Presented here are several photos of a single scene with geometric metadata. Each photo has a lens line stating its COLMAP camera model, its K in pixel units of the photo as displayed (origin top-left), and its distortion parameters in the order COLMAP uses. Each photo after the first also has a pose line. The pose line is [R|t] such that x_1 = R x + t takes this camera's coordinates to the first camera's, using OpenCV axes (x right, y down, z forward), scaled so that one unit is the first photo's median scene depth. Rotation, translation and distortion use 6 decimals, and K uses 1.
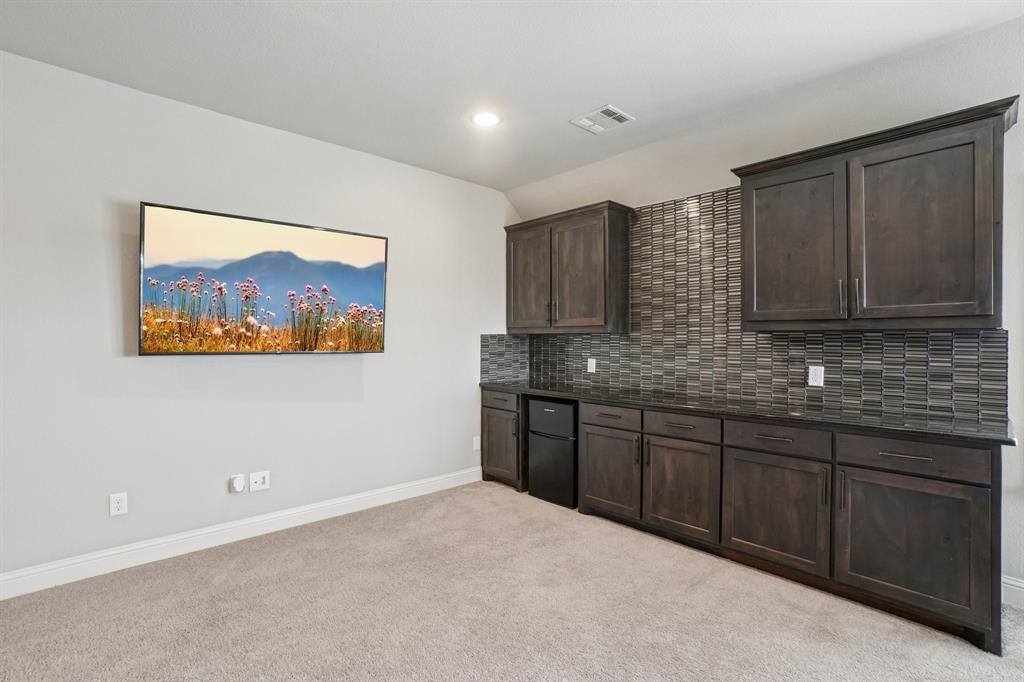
lens RADIAL K [[479.9, 0, 518.1], [0, 479.9, 339.7], [0, 0, 1]] dist [-0.028845, -0.000195]
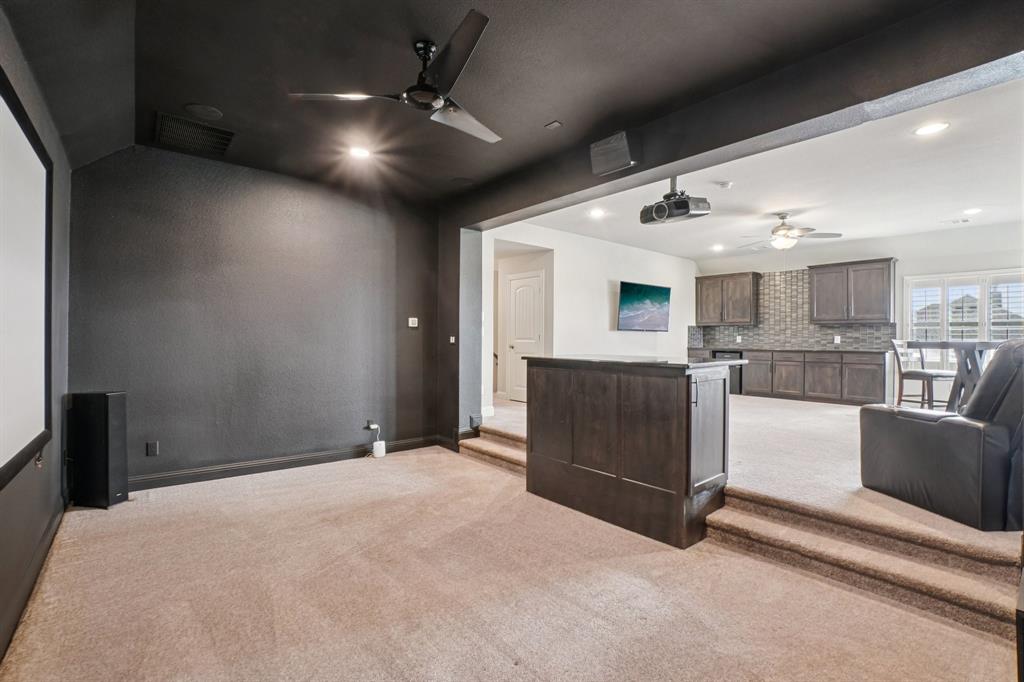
lens RADIAL K [[479.9, 0, 517.2], [0, 479.9, 335.6], [0, 0, 1]] dist [-0.028845, -0.000195]
pose [[0.998920, 0.004156, -0.046270, -1.022489], [-0.004387, 0.999978, -0.004899, 0.066057], [0.046249, 0.005097, 0.998917, -1.701111]]
